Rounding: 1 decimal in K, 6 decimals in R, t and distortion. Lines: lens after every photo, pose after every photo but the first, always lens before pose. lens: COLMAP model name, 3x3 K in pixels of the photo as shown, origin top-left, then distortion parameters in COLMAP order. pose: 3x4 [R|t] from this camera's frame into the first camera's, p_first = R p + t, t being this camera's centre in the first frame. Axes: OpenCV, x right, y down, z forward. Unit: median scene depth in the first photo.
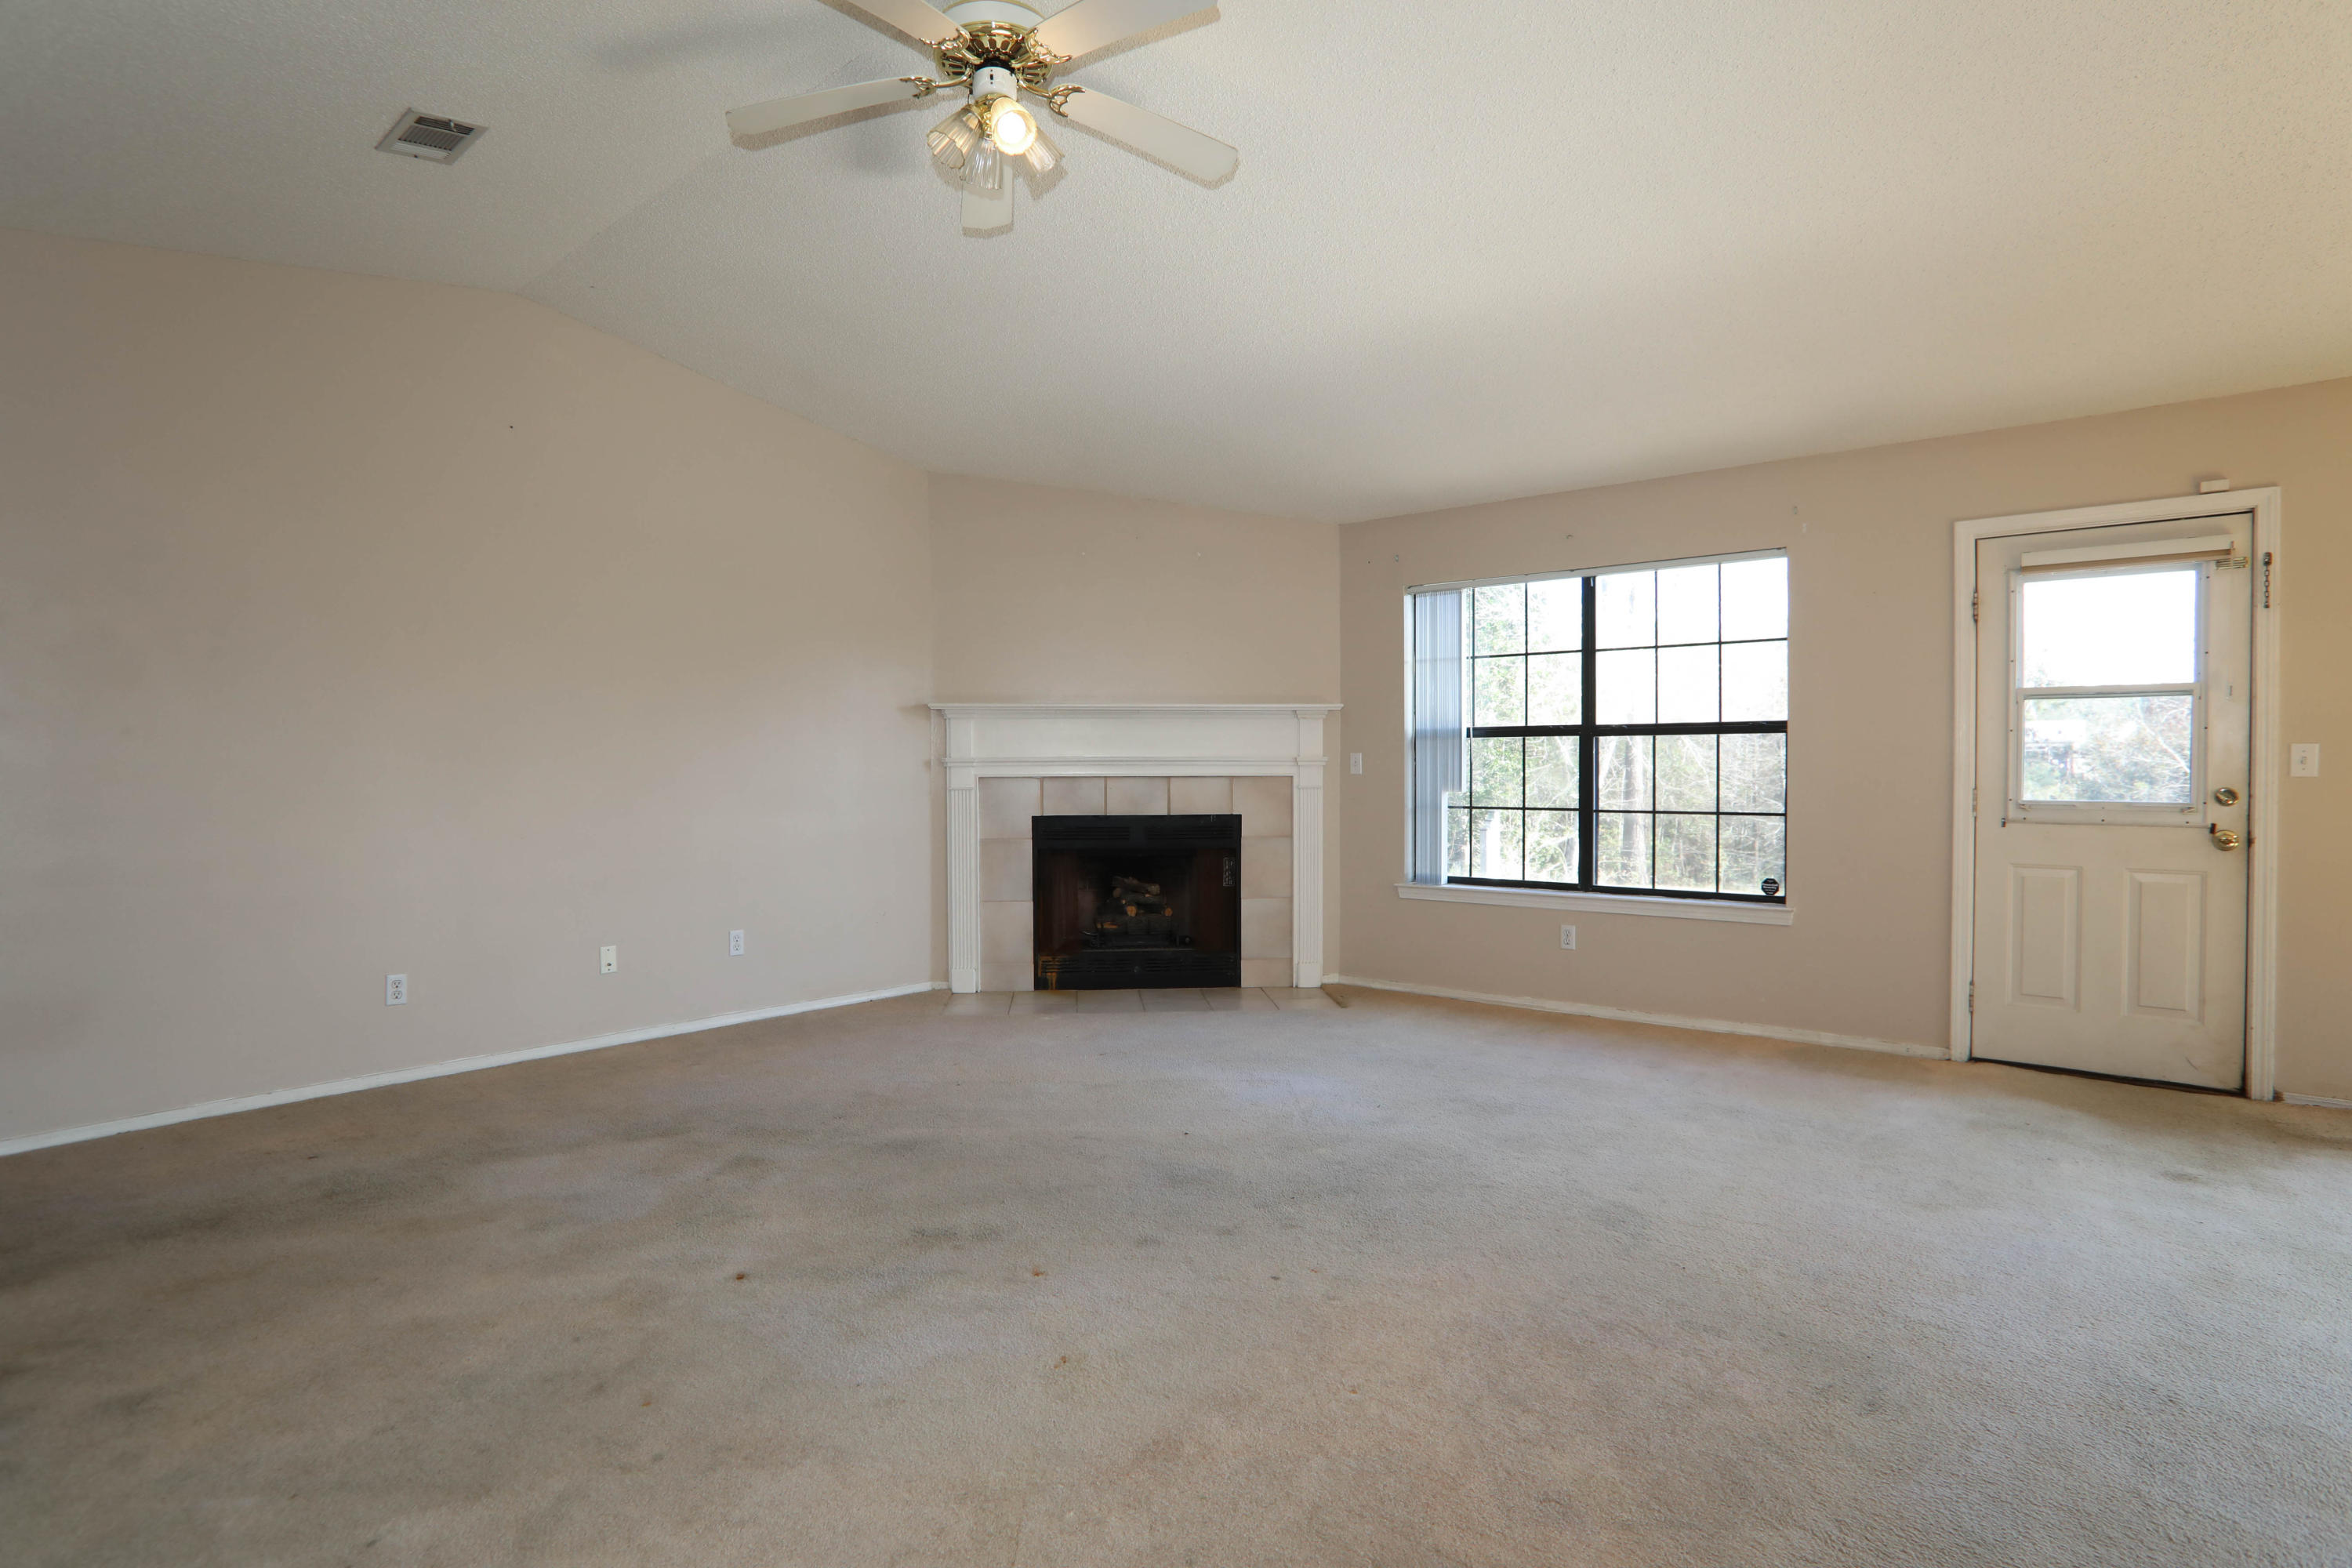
lens RADIAL K [[1153.7, 0, 1173.3], [0, 1153.7, 779.3], [0, 0, 1]] dist [-0.042414, 0.006731]
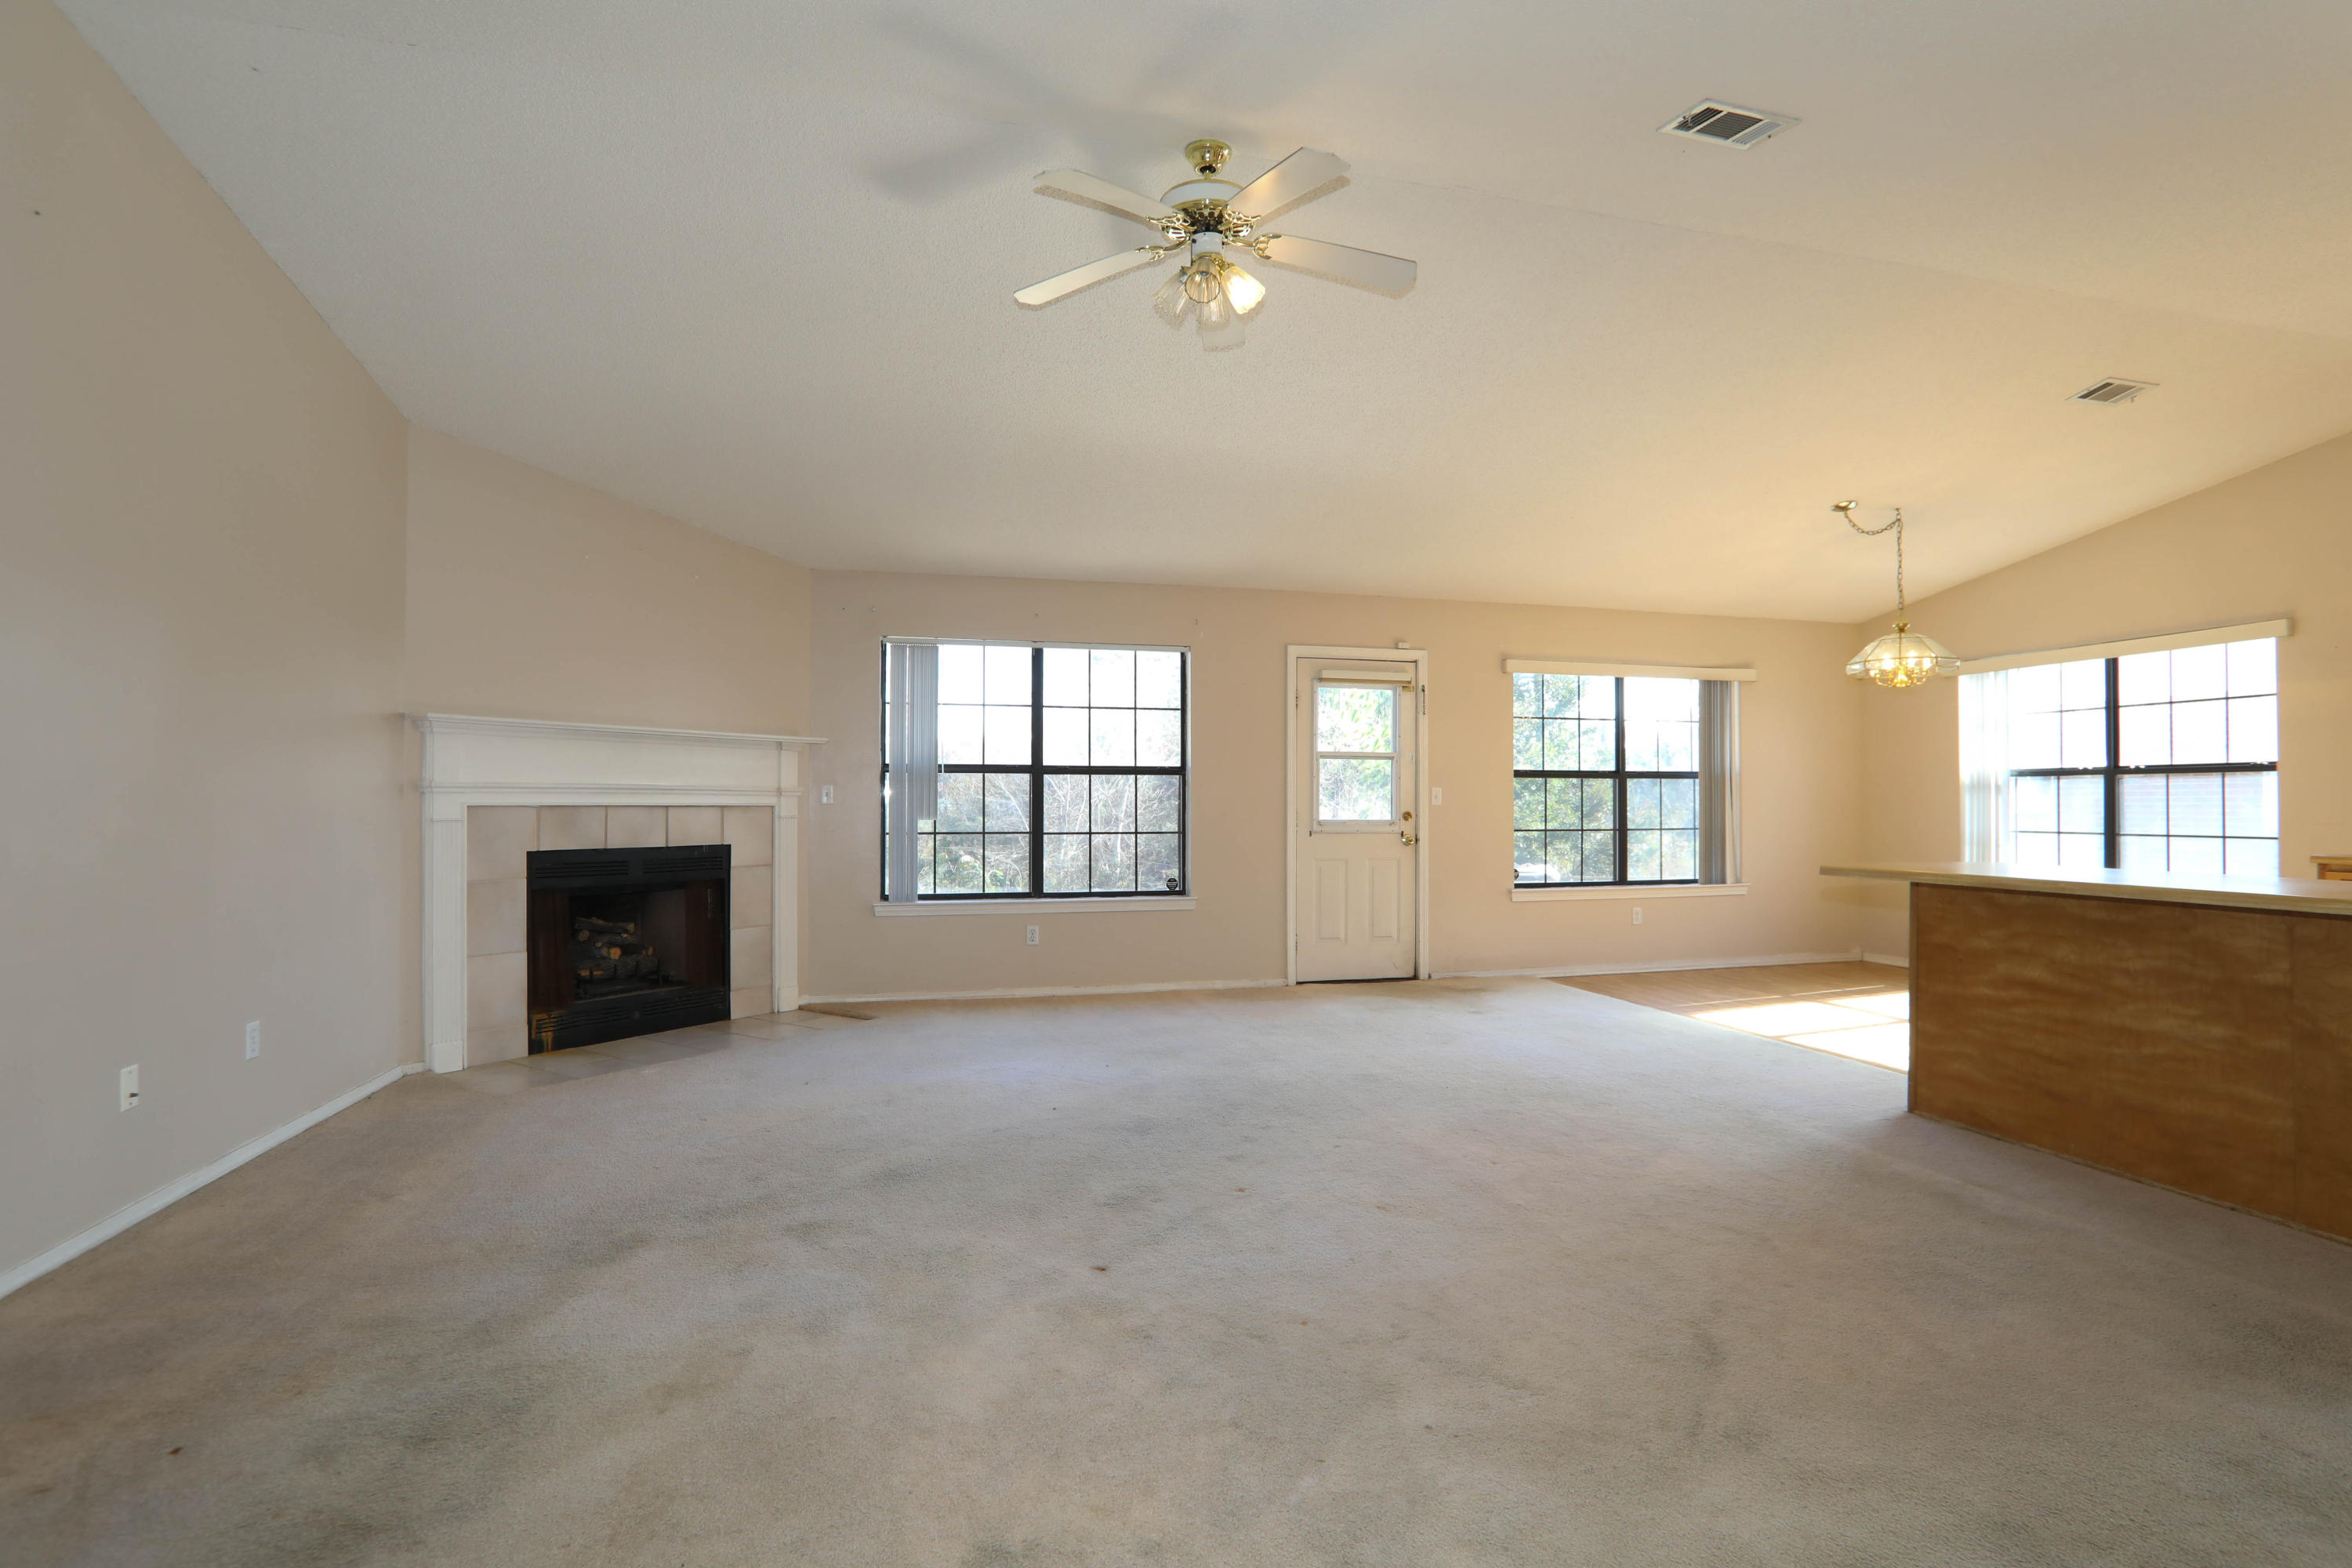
lens RADIAL K [[1105.9, 0, 1187.5], [0, 1105.9, 783.8], [0, 0, 1]] dist [-0.053939, 0.001848]
pose [[0.609511, 0.016571, 0.792605, -0.509974], [0.004620, 0.999690, -0.024454, 0.003809], [-0.792764, 0.018566, 0.609245, 0.134272]]
